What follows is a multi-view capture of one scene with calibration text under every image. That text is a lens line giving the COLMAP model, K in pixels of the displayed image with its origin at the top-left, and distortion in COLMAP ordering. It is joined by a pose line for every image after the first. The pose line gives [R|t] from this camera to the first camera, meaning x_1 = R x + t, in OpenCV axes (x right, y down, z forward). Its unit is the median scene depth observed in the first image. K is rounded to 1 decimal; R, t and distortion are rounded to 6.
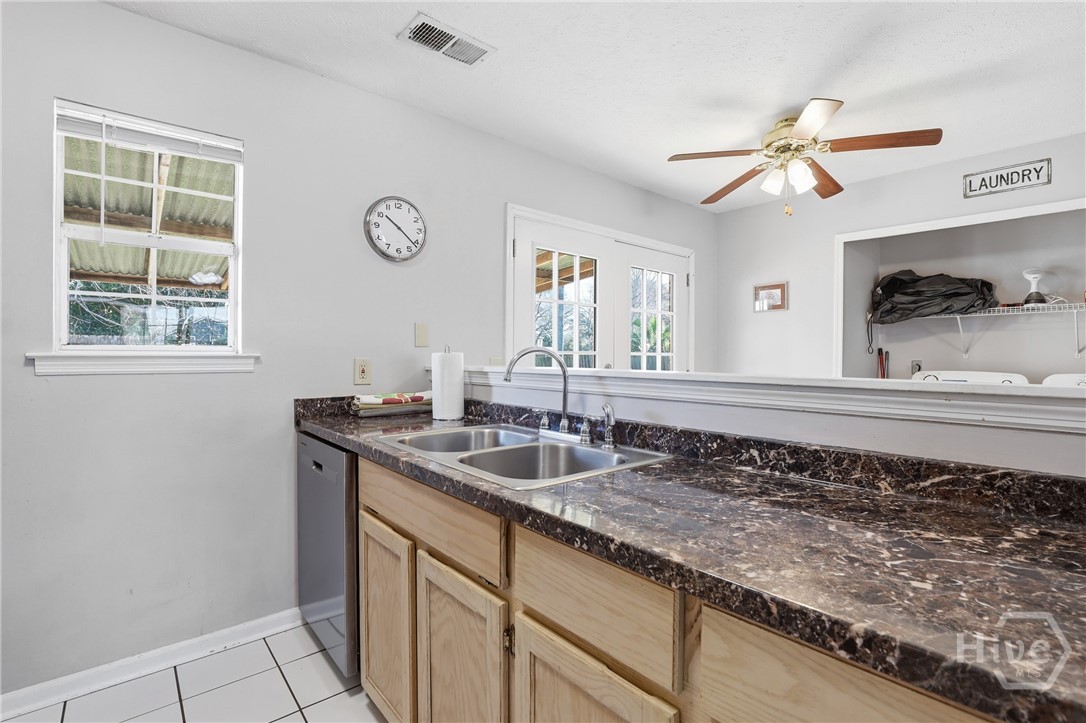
lens RADIAL K [[510.9, 0, 544.6], [0, 510.9, 348.4], [0, 0, 1]] dist [-0.050023, 0.011941]
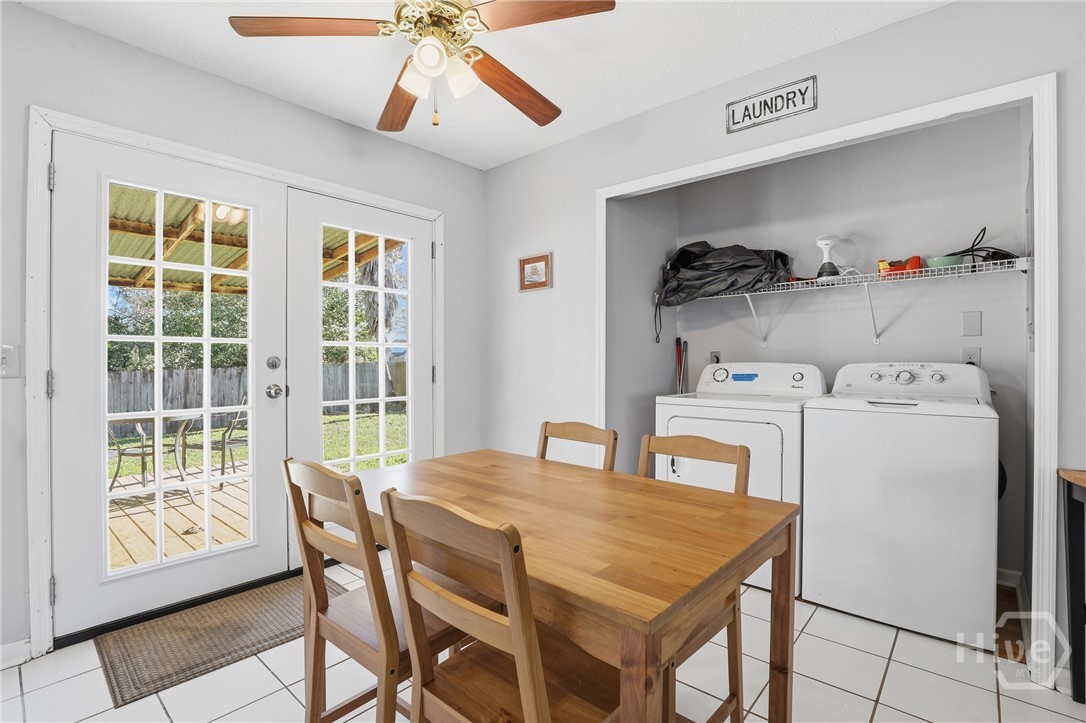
lens RADIAL K [[499.8, 0, 577.1], [0, 499.8, 338.5], [0, 0, 1]] dist [-0.033282, 0.000145]
pose [[0.984771, -0.005259, 0.173779, 0.463930], [0.009834, 0.999627, -0.025481, 0.025847], [-0.173581, 0.026802, 0.984455, 0.284741]]
